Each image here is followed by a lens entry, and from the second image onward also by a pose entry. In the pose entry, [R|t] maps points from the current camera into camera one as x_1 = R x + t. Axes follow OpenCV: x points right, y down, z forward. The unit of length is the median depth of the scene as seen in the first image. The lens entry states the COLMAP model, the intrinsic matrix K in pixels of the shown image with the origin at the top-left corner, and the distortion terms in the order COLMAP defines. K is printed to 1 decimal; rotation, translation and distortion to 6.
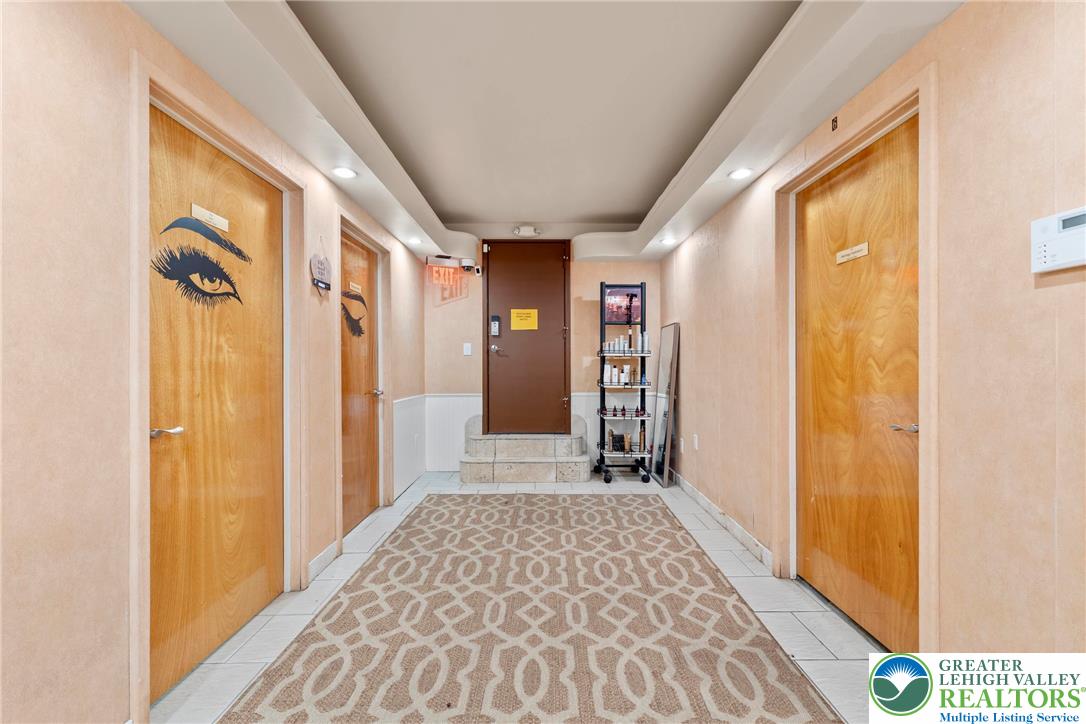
lens RADIAL K [[456.4, 0, 543.4], [0, 456.4, 365.1], [0, 0, 1]] dist [0.002448, 0.000237]
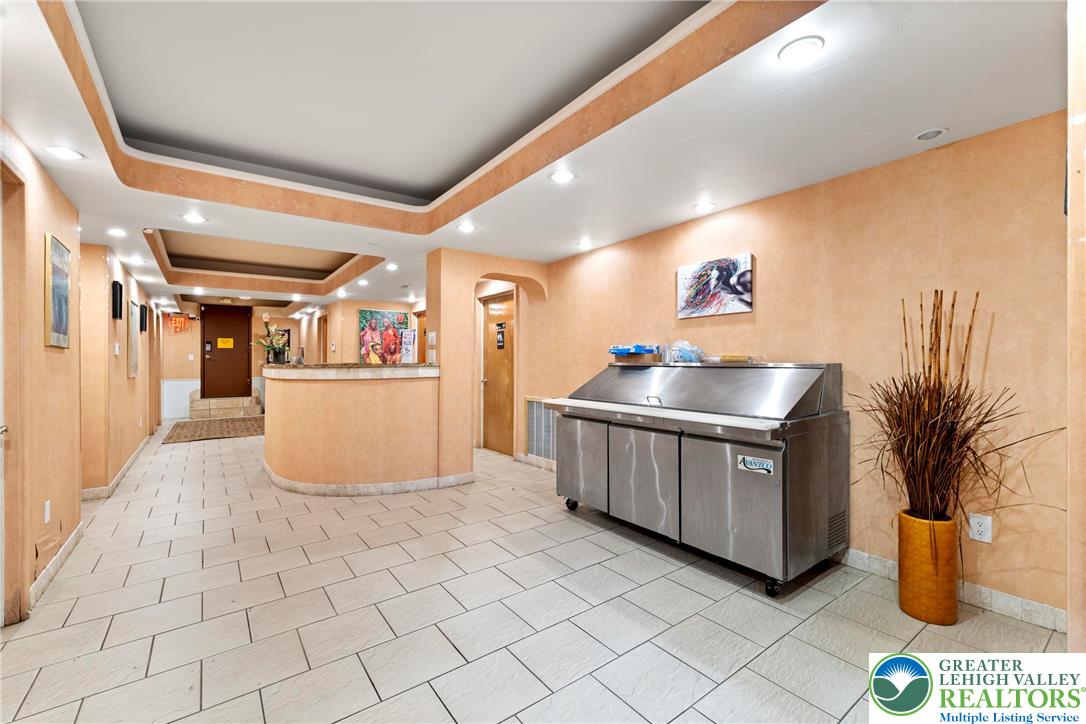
lens RADIAL K [[456.4, 0, 550.3], [0, 456.4, 351.5], [0, 0, 1]] dist [0.002448, 0.000237]
pose [[0.804059, 0.005396, 0.594524, -0.090913], [-0.007099, 0.999975, 0.000525, -0.074180], [-0.594507, -0.004643, 0.804077, -1.609040]]
